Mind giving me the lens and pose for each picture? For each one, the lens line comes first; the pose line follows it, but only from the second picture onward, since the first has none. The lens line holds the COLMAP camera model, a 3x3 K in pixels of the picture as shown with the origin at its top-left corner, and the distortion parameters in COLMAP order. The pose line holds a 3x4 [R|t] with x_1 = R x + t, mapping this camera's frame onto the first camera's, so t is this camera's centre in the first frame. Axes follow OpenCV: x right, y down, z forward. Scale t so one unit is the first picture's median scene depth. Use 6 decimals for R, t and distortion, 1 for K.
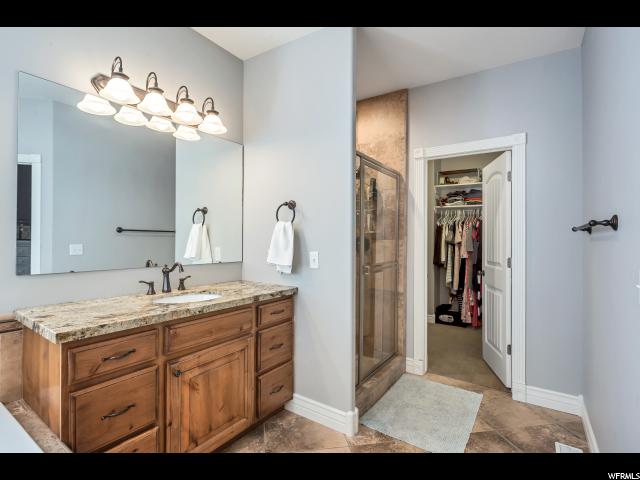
lens RADIAL K [[316.5, 0, 316.7], [0, 316.5, 235.7], [0, 0, 1]] dist [0.000613, -0.000240]
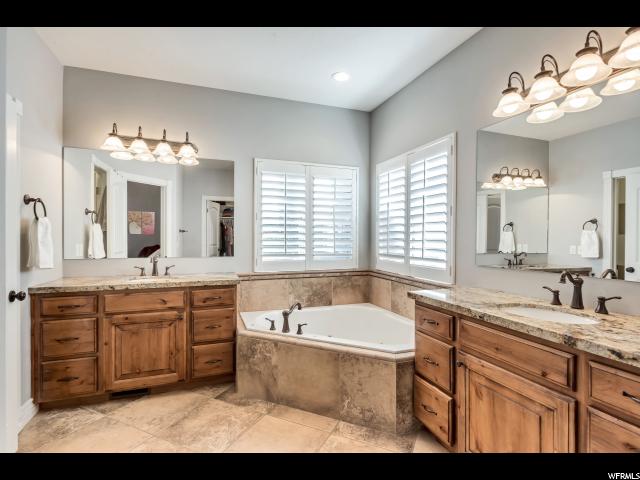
lens RADIAL K [[316.5, 0, 316.7], [0, 316.5, 235.7], [0, 0, 1]] dist [0.000613, -0.000240]
pose [[-0.576296, -0.020309, -0.816989, 0.599960], [-0.006173, 0.999771, -0.020499, 0.017612], [0.817218, -0.006770, -0.576289, 1.004022]]
